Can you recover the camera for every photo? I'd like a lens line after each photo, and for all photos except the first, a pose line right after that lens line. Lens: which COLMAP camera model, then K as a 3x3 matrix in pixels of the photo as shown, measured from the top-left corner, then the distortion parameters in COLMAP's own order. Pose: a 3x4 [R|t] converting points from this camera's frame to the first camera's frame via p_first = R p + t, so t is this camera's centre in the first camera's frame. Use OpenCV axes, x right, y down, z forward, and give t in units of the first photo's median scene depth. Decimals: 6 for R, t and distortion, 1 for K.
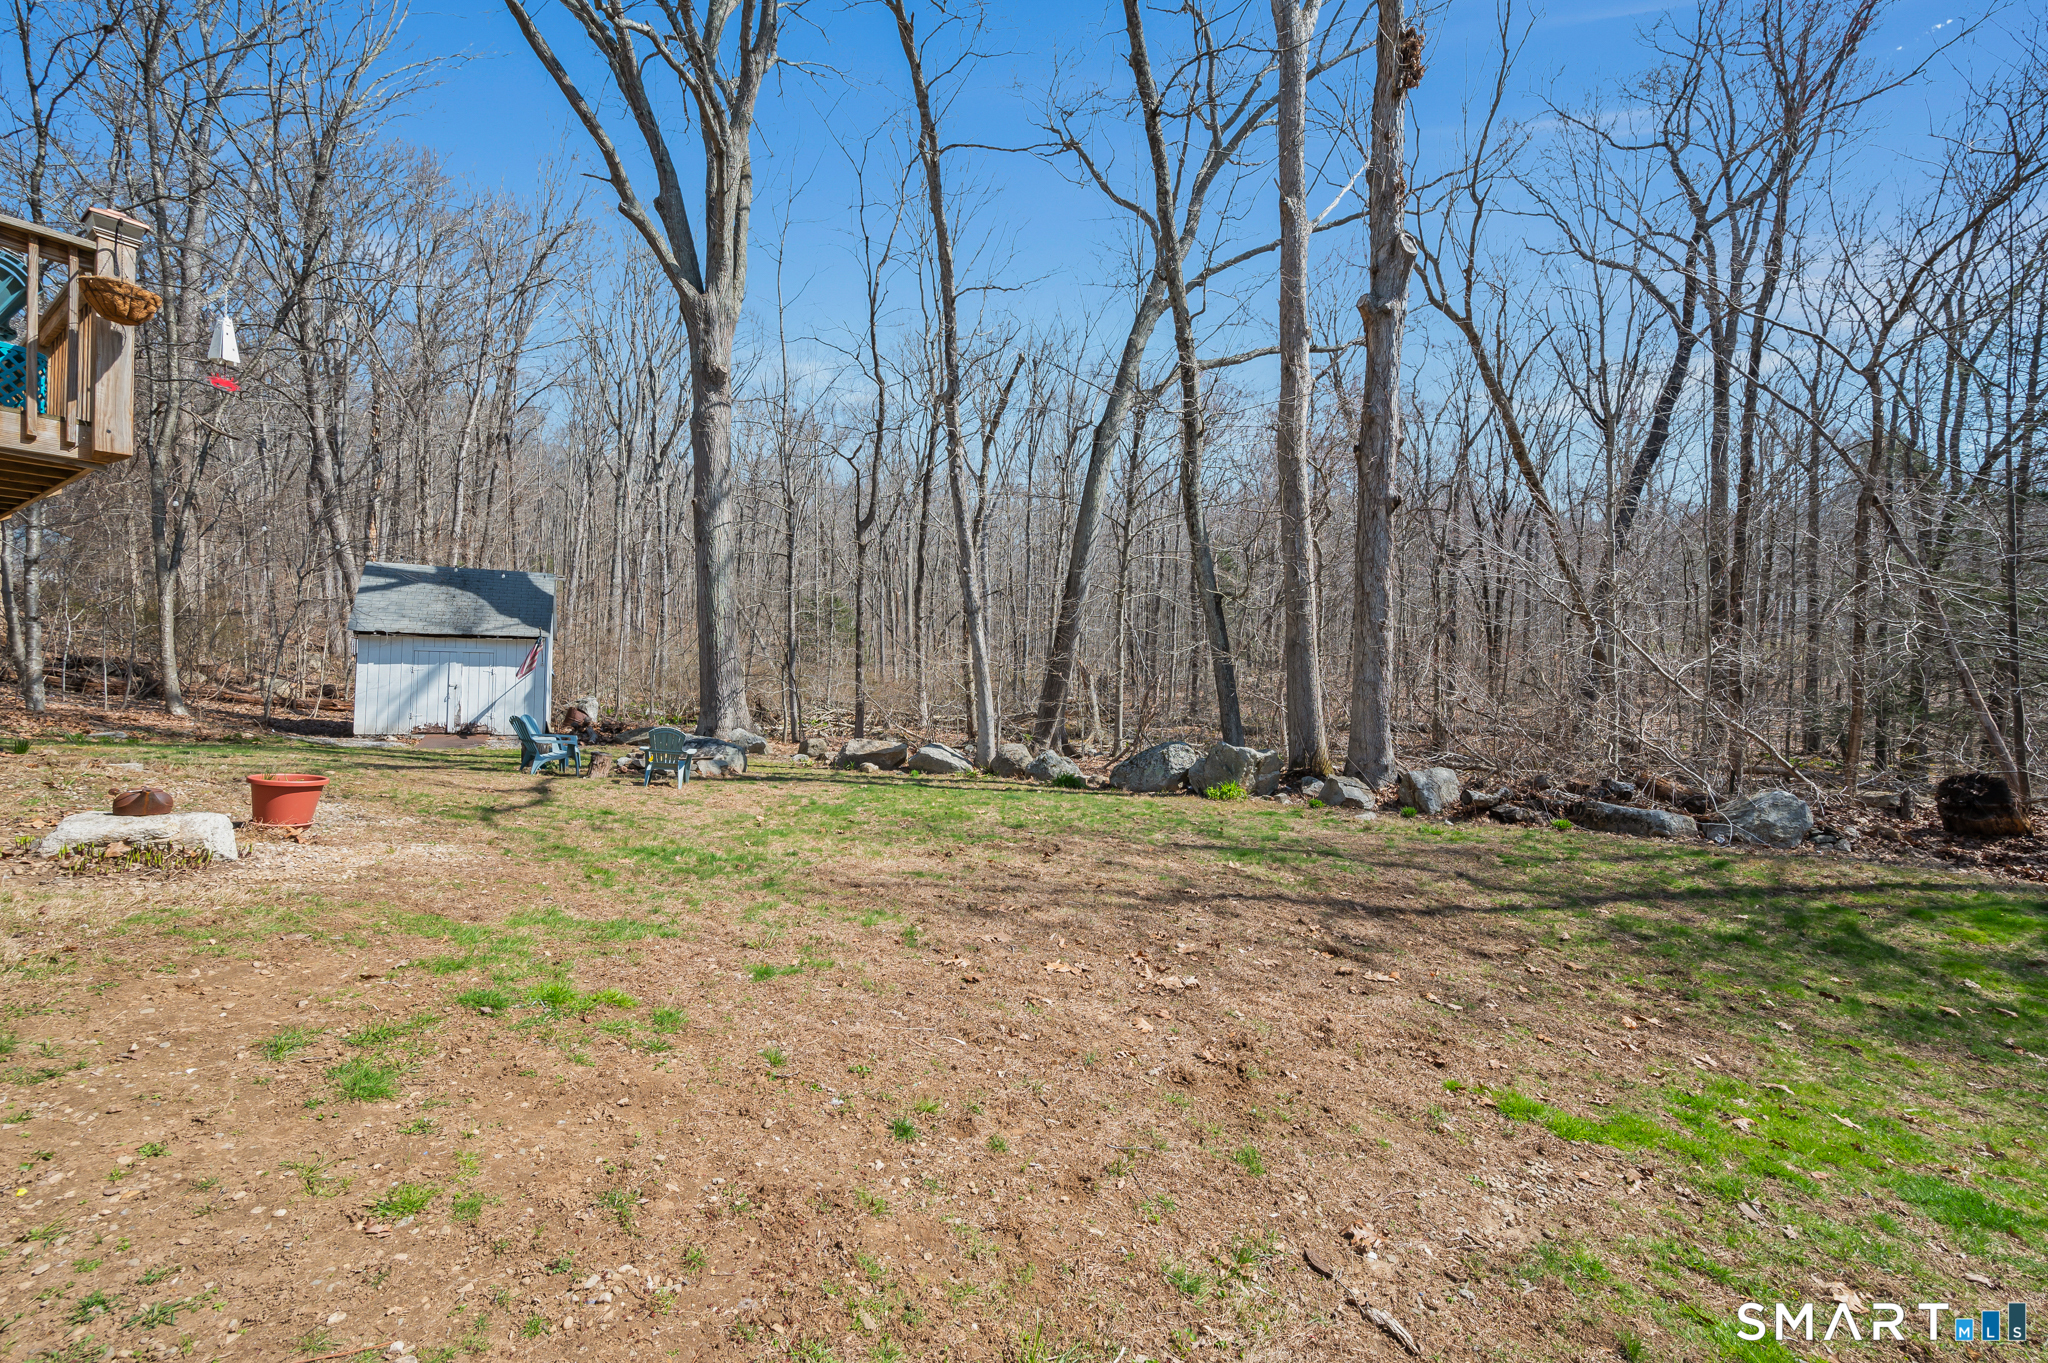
lens RADIAL K [[824.9, 0, 1089.3], [0, 824.9, 700.8], [0, 0, 1]] dist [0.000279, -0.000068]
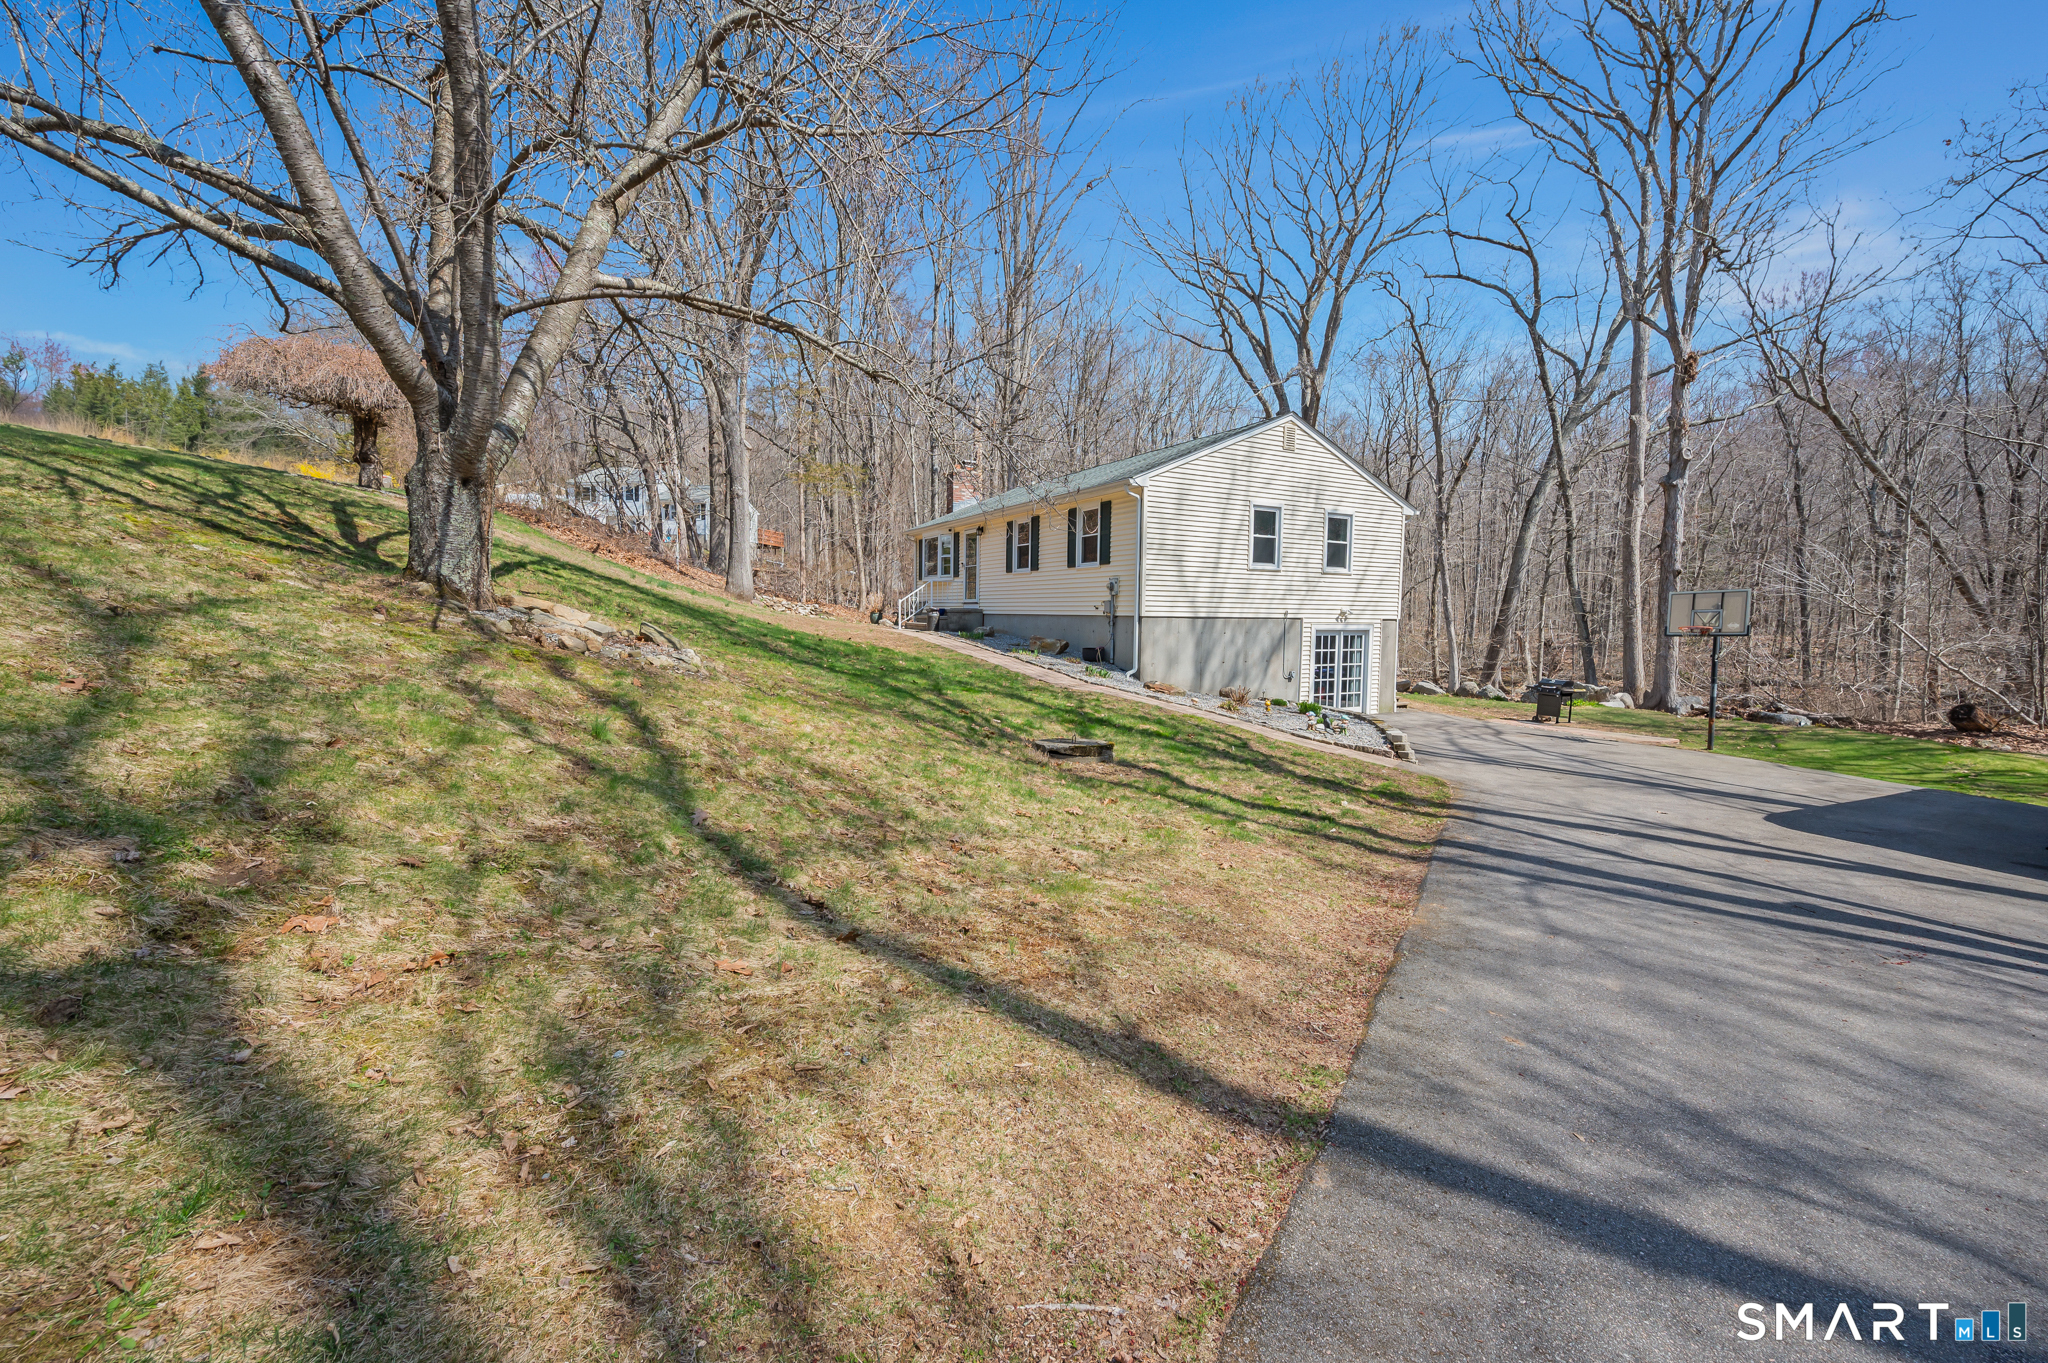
lens RADIAL K [[824.9, 0, 1018.1], [0, 824.9, 668.1], [0, 0, 1]] dist [0.000279, -0.000068]
pose [[0.842280, 0.026319, -0.538397, 0.063869], [-0.019401, 0.999640, 0.018514, 0.000726], [0.538690, -0.005149, 0.842488, -1.252843]]
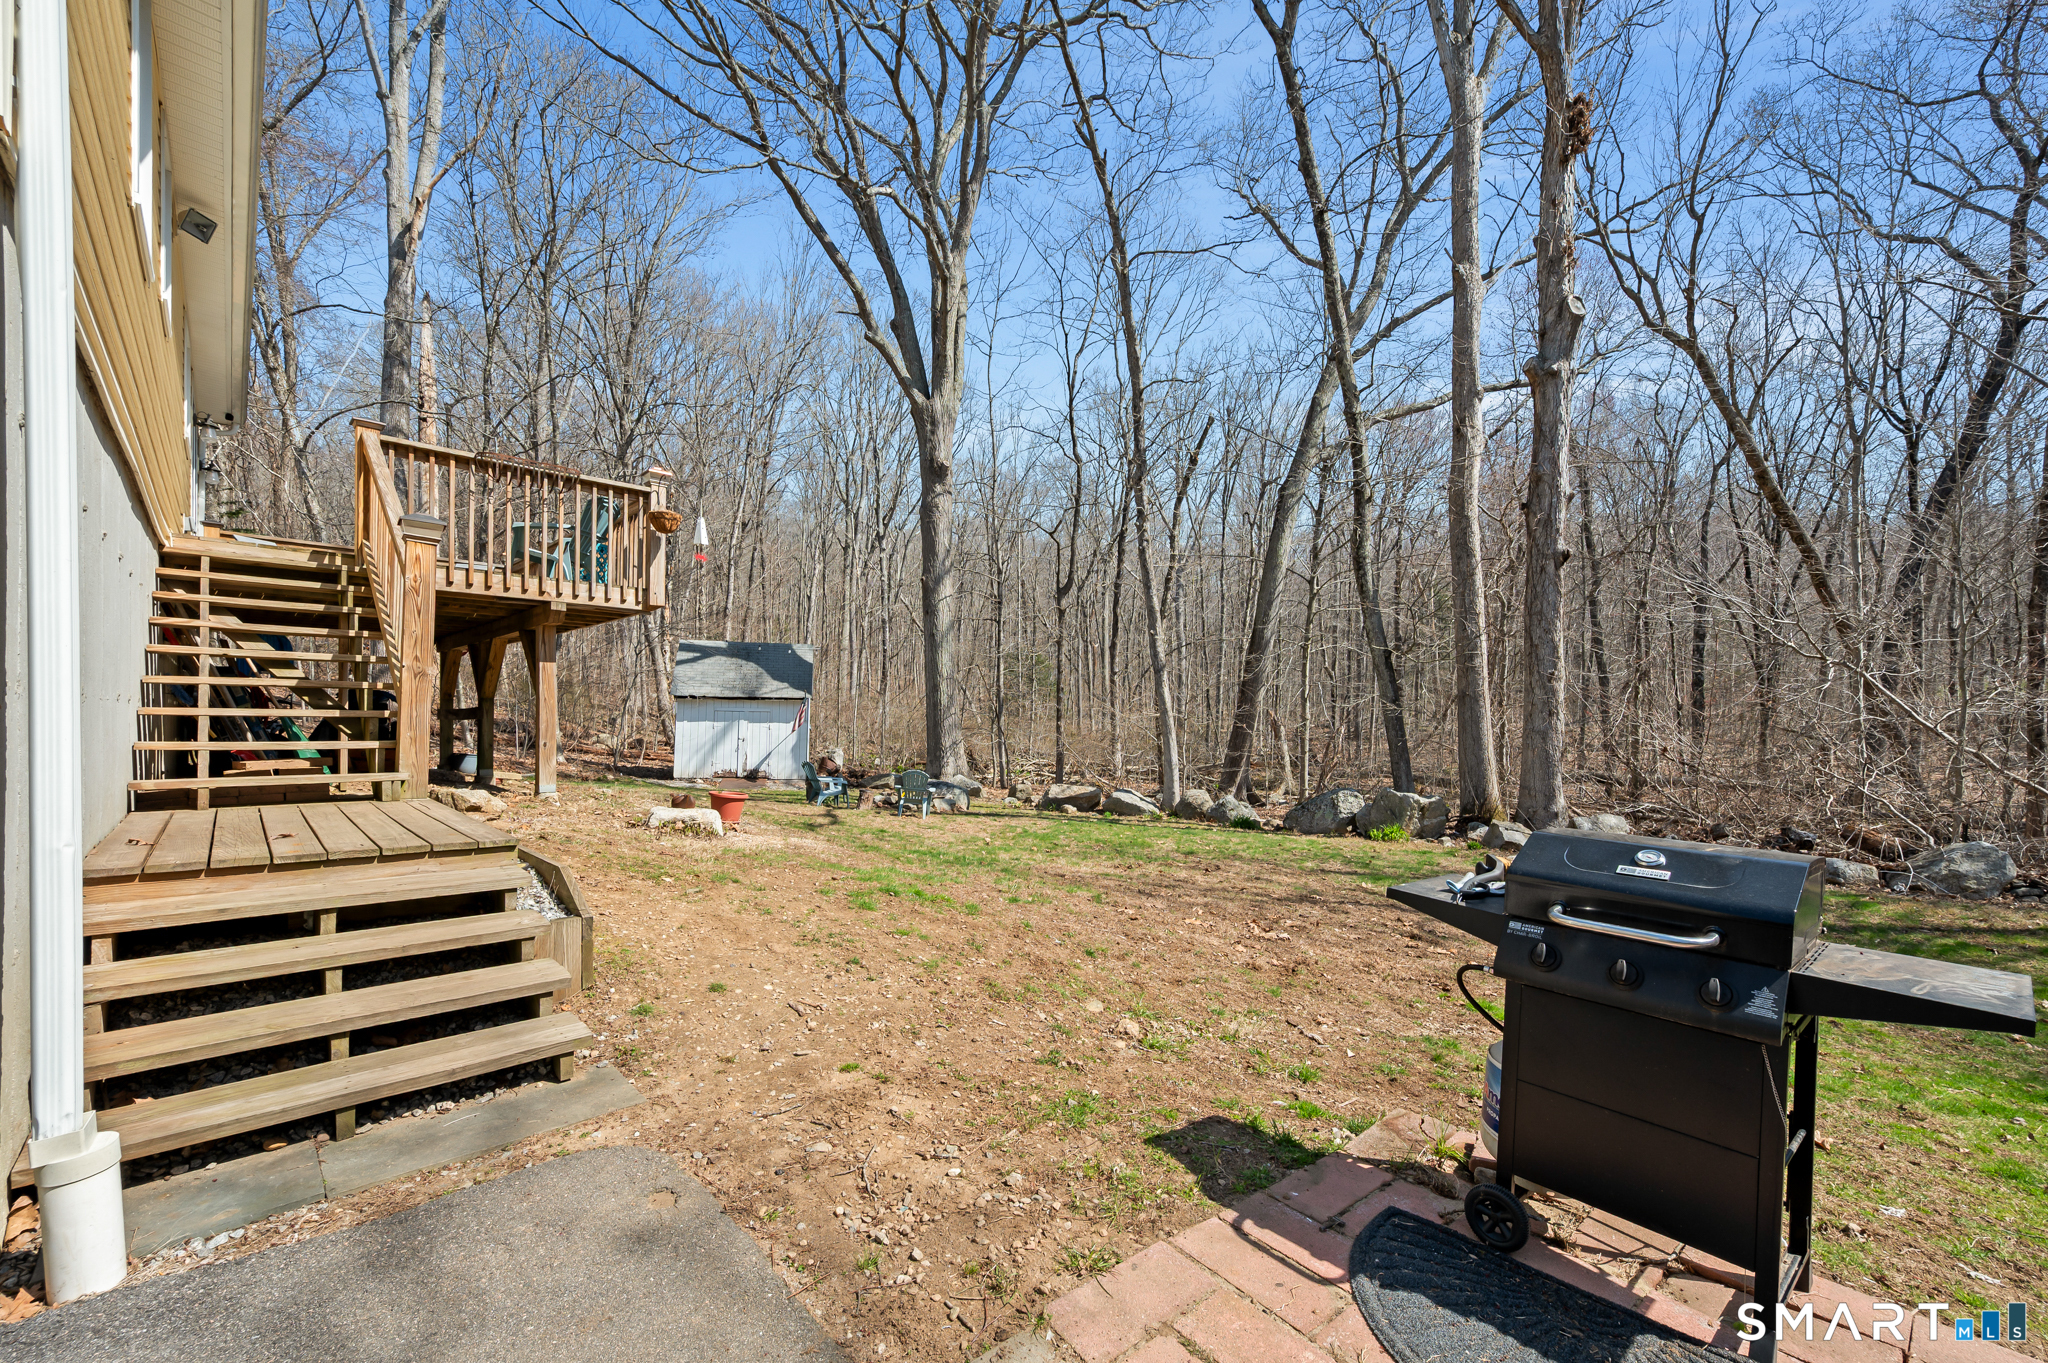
lens RADIAL K [[824.9, 0, 1105.5], [0, 824.9, 754.7], [0, 0, 1]] dist [0.000279, -0.000068]
pose [[0.977029, 0.000369, -0.213104, 0.023327], [0.000229, 0.999996, 0.002778, 0.002502], [0.213104, -0.002763, 0.977026, -0.092987]]
